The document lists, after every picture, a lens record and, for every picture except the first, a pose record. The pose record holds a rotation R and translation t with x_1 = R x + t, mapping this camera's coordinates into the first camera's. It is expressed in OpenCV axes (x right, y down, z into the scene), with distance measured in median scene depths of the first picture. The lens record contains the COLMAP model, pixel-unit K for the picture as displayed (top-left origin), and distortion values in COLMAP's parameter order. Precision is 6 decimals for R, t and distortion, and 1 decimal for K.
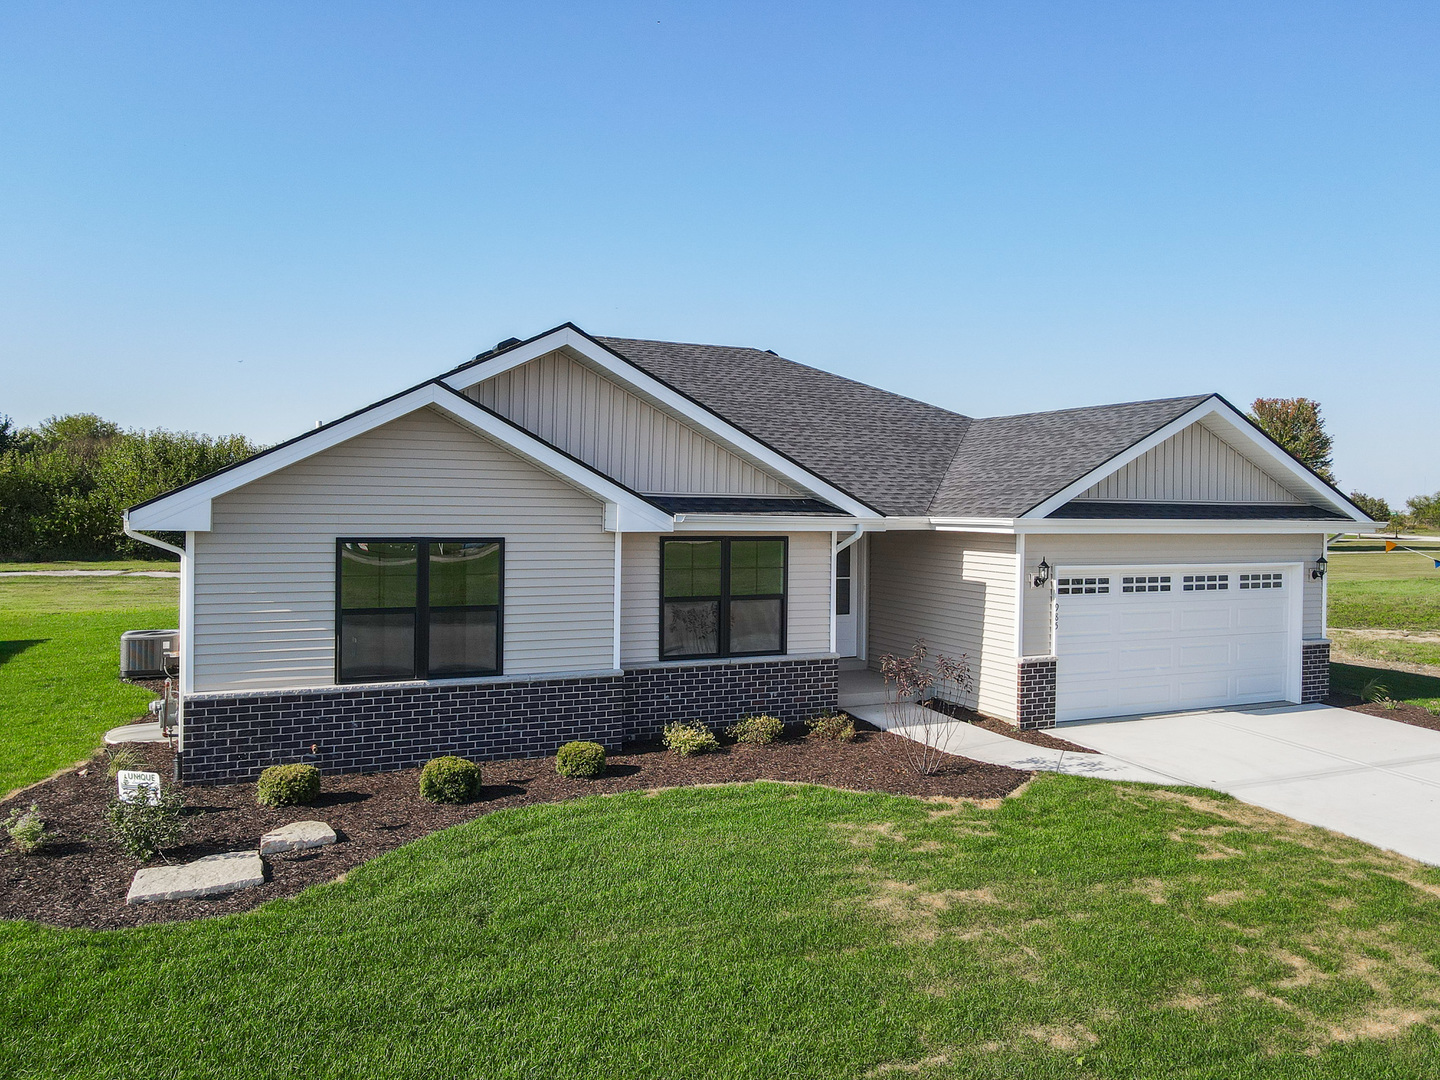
lens RADIAL K [[1053.8, 0, 720.0], [0, 1053.8, 540.0], [0, 0, 1]] dist [-0.000826, 0.032543]
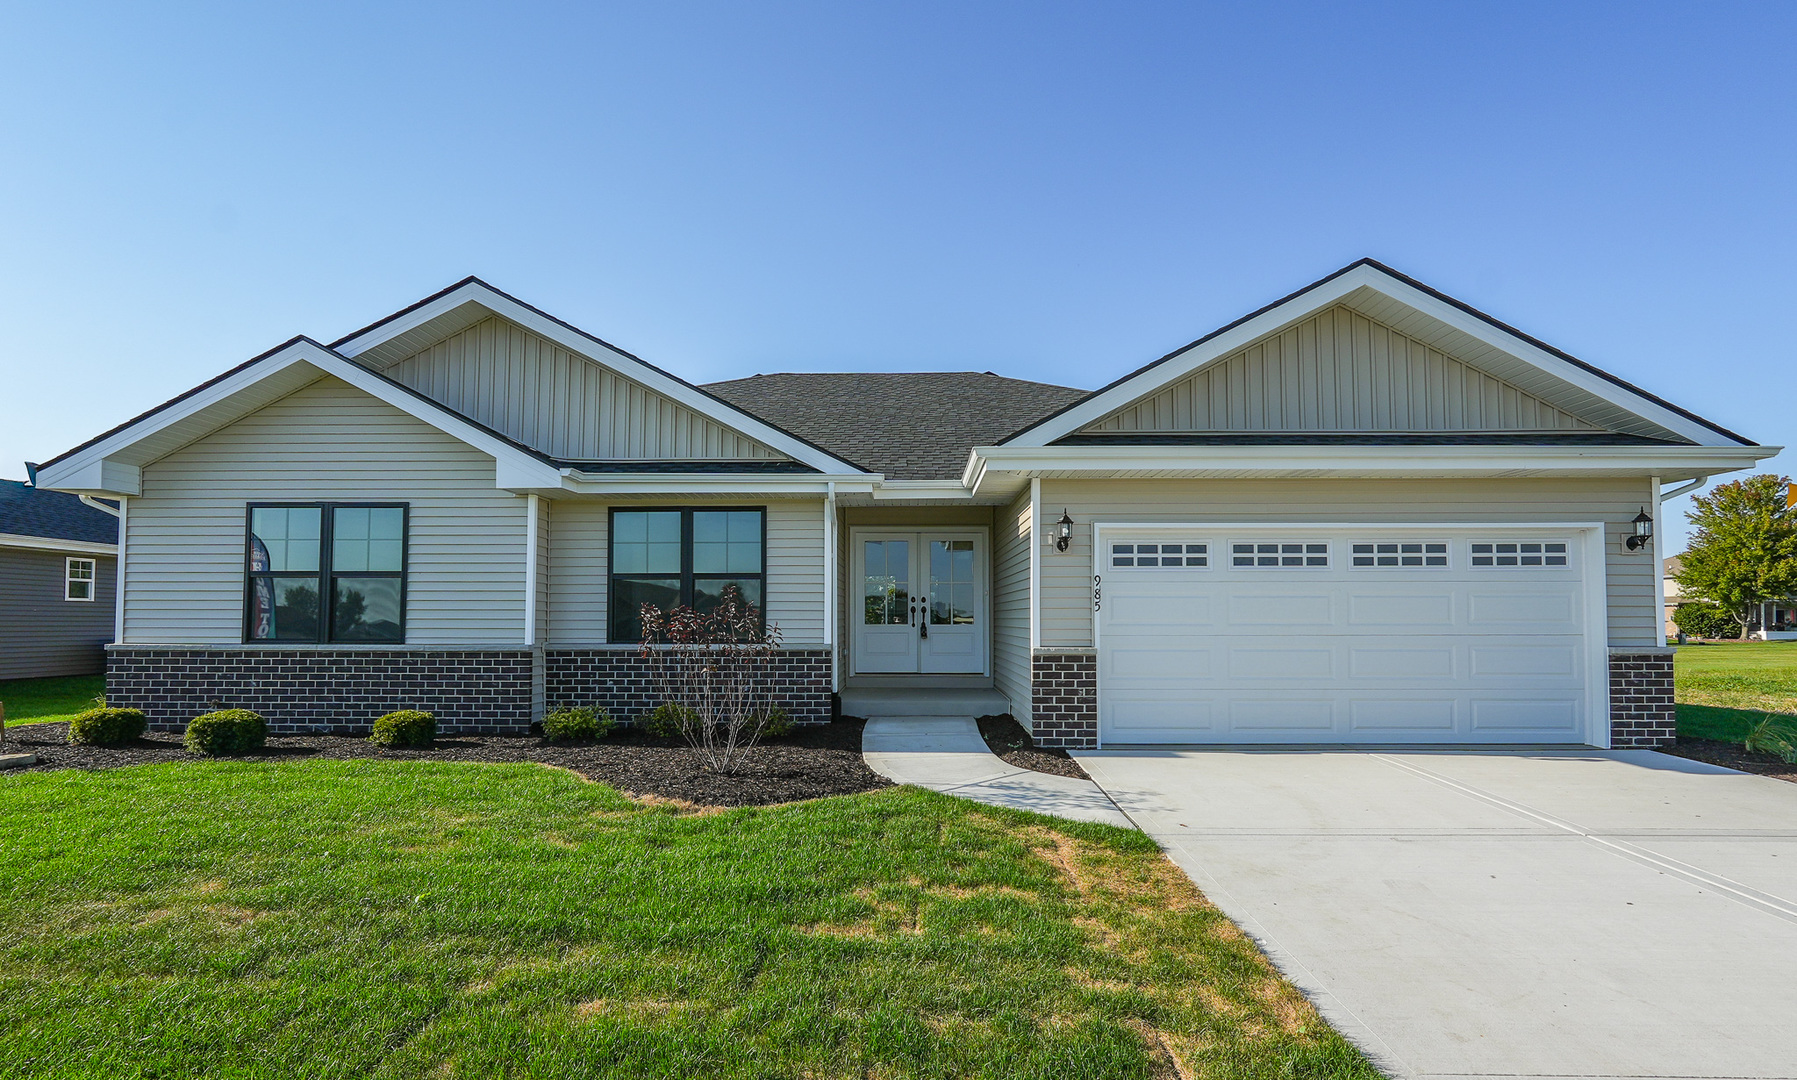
lens RADIAL K [[820.7, 0, 902.2], [0, 820.7, 604.2], [0, 0, 1]] dist [-0.008690, 0.000026]
pose [[0.899976, -0.023453, -0.435308, 0.505762], [-0.001123, 0.998424, -0.056114, 0.127485], [0.435938, 0.050990, 0.898531, 0.502052]]
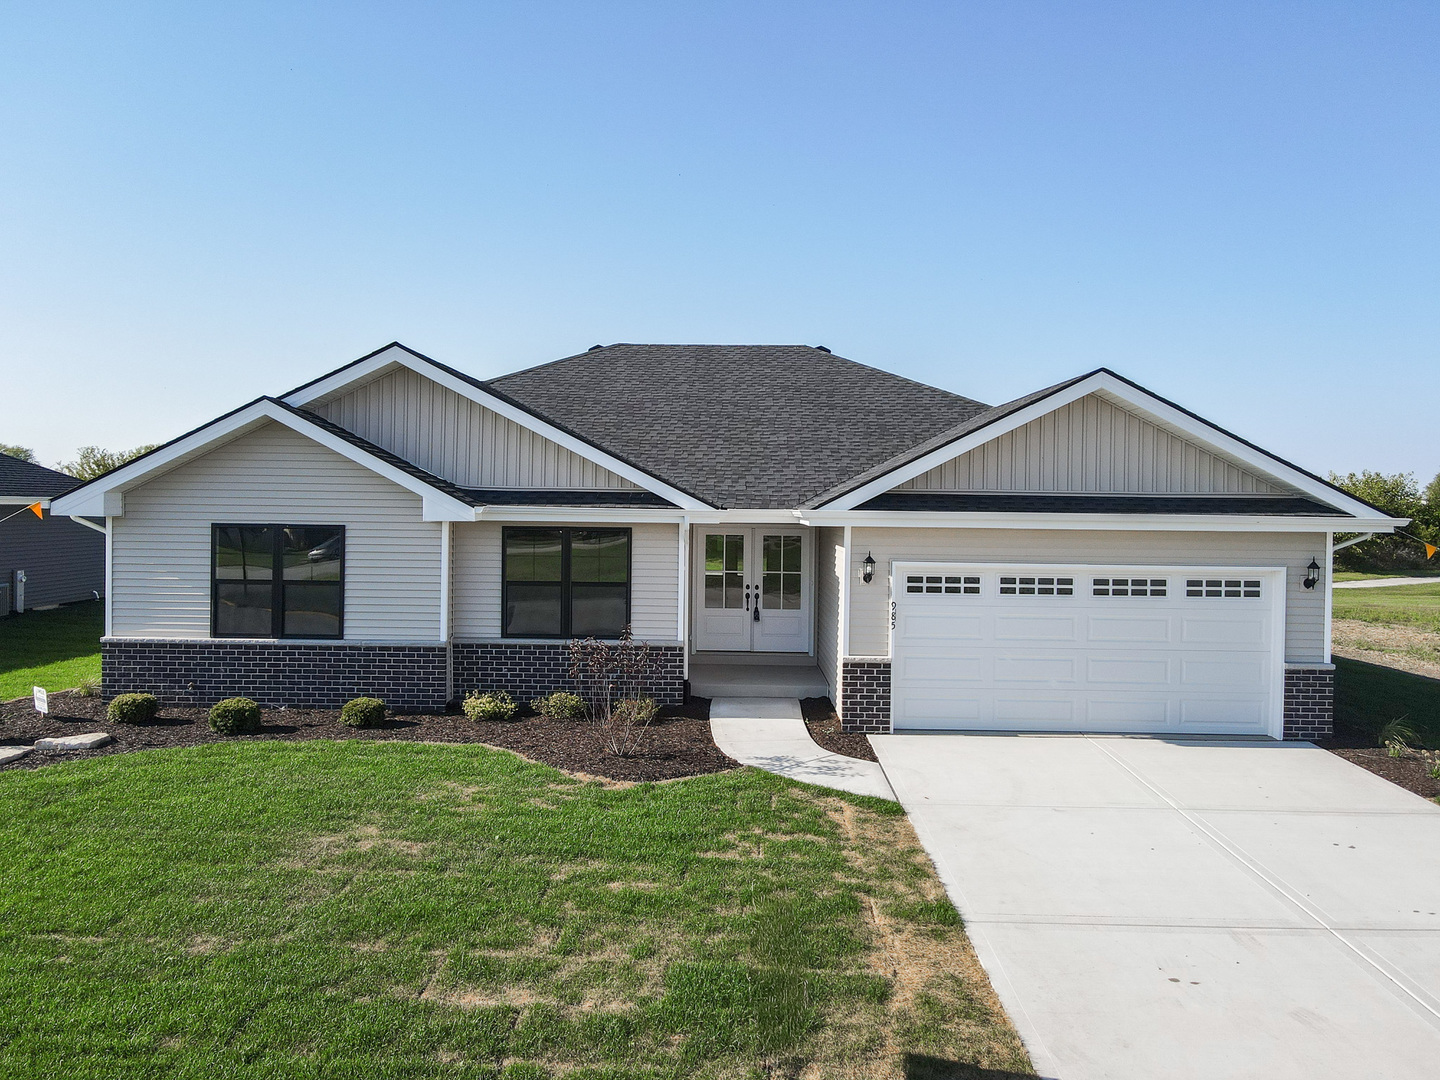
lens RADIAL K [[1053.8, 0, 720.0], [0, 1053.8, 540.0], [0, 0, 1]] dist [-0.000826, 0.032543]
pose [[0.900790, 0.013039, -0.434059, 0.670353], [-0.014411, 0.999896, 0.000130, 0.008289], [0.434015, 0.006138, 0.900885, 0.098973]]
